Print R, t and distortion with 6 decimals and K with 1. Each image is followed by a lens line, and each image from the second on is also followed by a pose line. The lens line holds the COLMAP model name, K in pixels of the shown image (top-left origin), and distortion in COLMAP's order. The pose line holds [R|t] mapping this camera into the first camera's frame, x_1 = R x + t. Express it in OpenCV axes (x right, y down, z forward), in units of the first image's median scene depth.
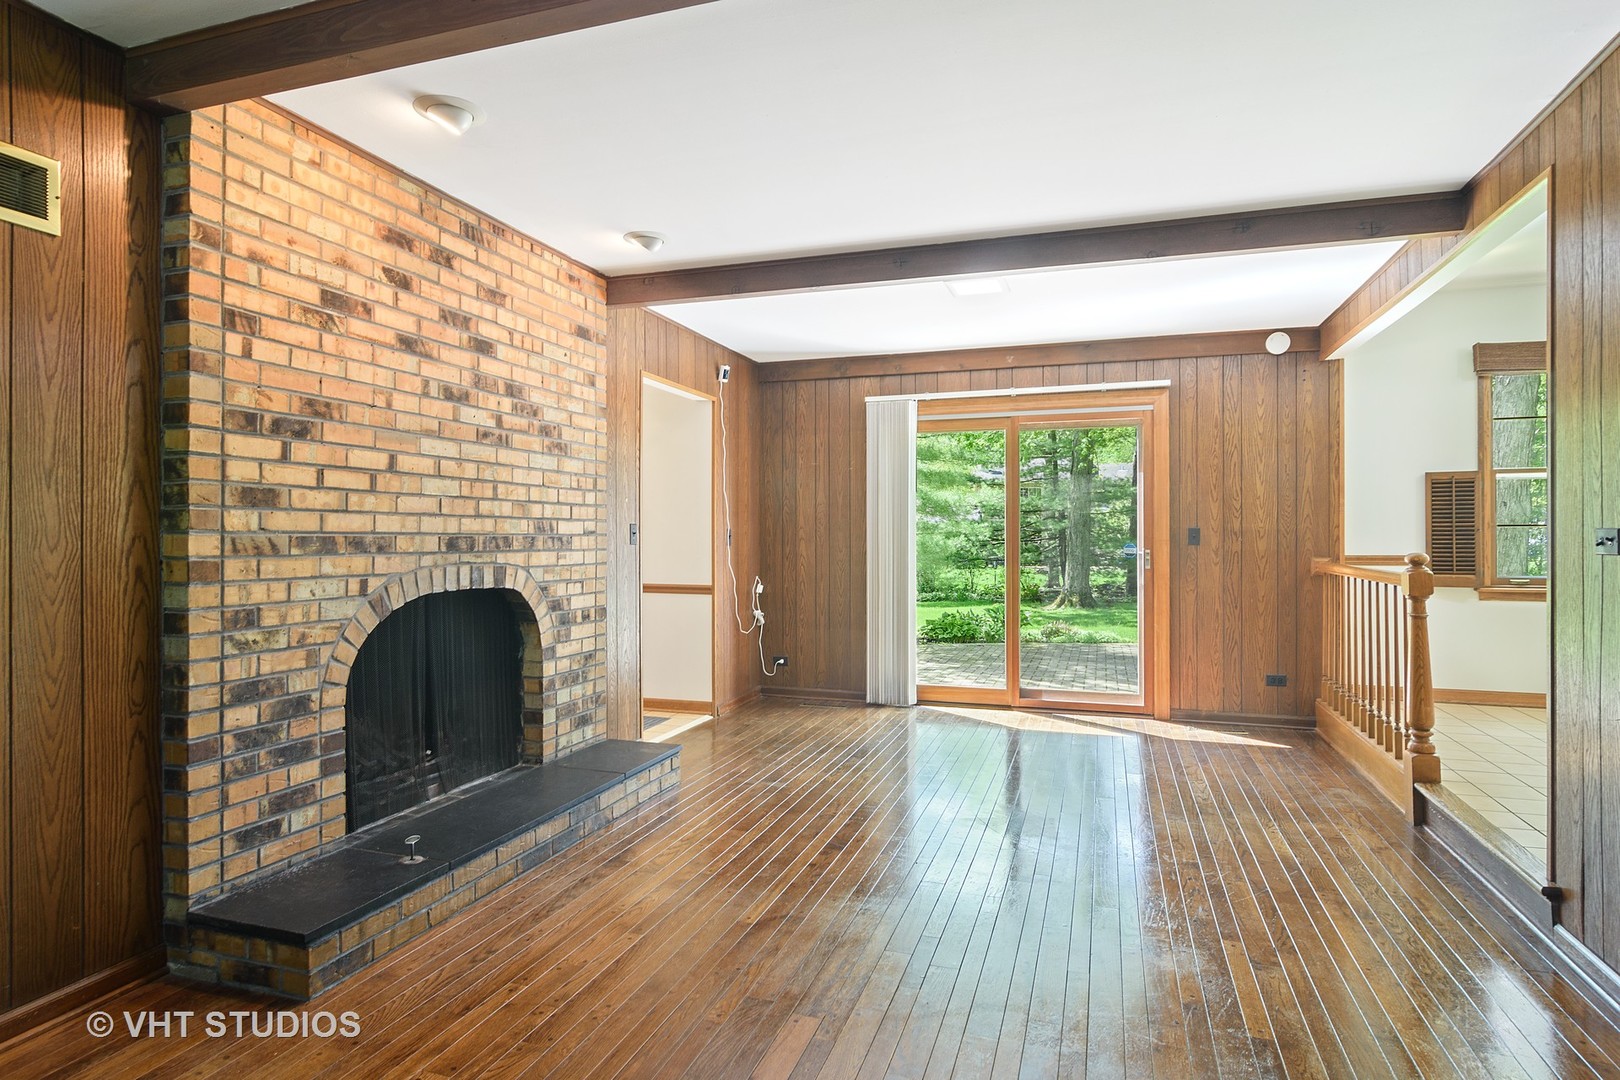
lens RADIAL K [[878.0, 0, 812.7], [0, 878.0, 535.9], [0, 0, 1]] dist [-0.003068, 0.000342]
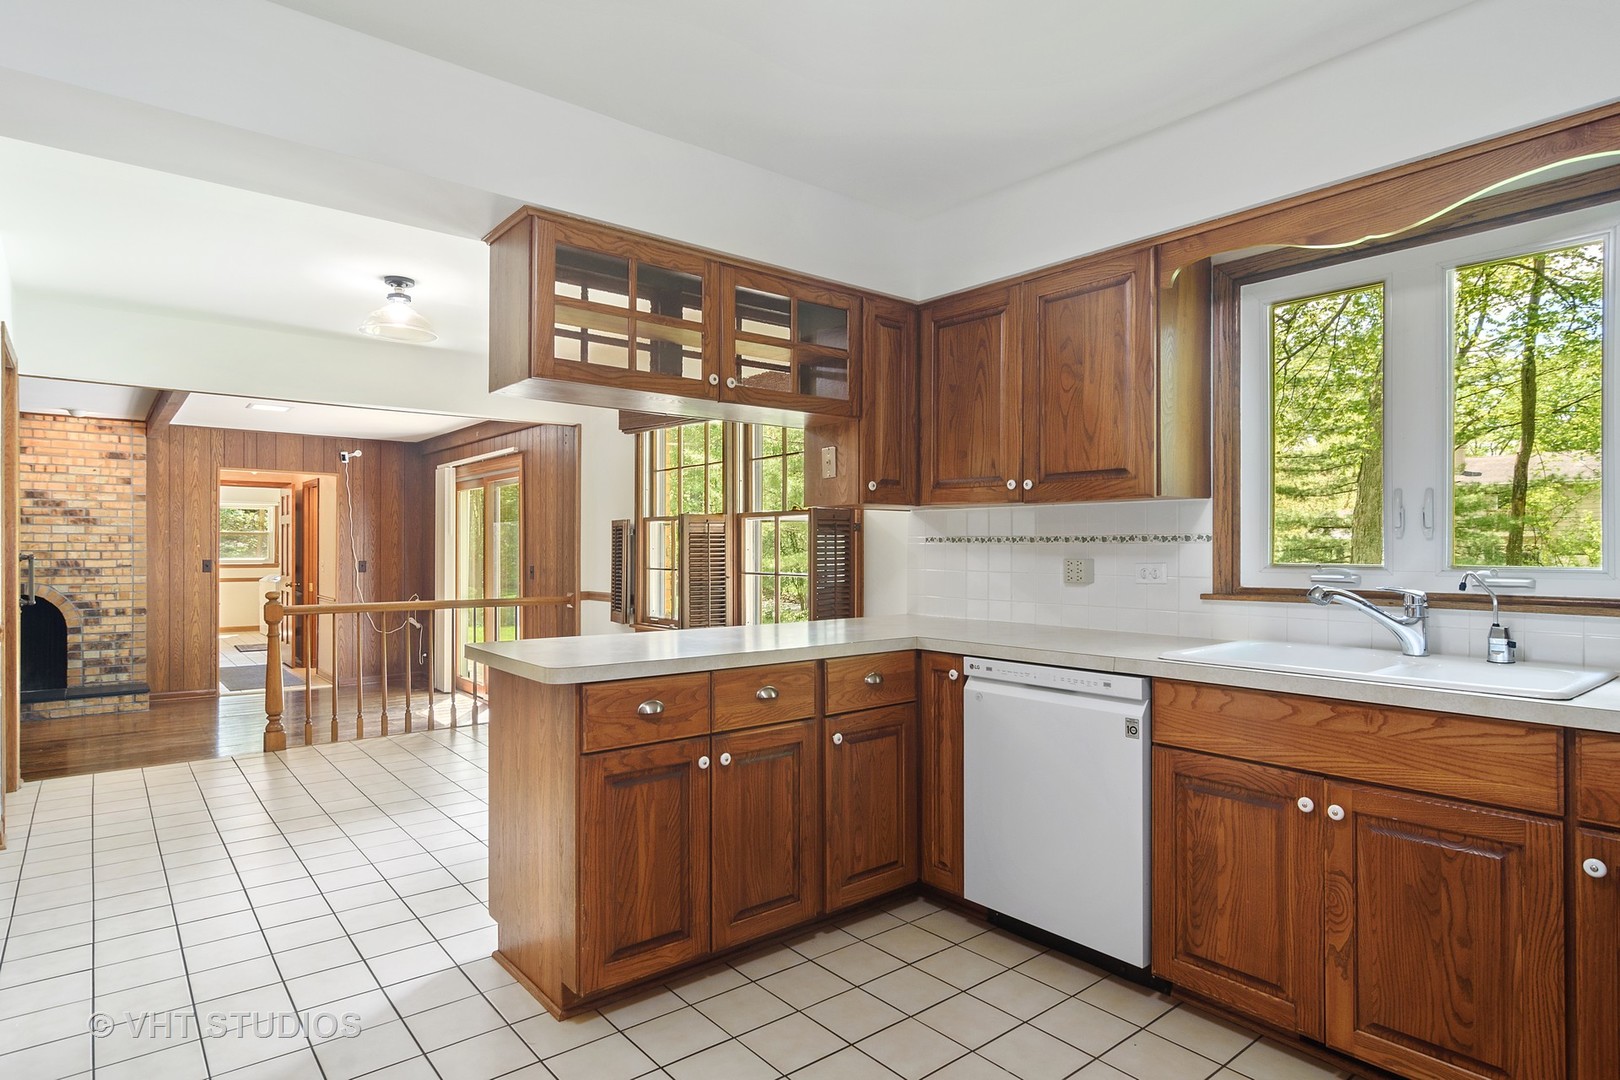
lens RADIAL K [[878.0, 0, 823.4], [0, 878.0, 550.9], [0, 0, 1]] dist [-0.003068, 0.000342]
pose [[0.846422, 0.005261, -0.532486, 1.978855], [-0.004019, 0.999986, 0.003492, -0.048451], [0.532497, -0.000816, 0.846431, 0.251238]]
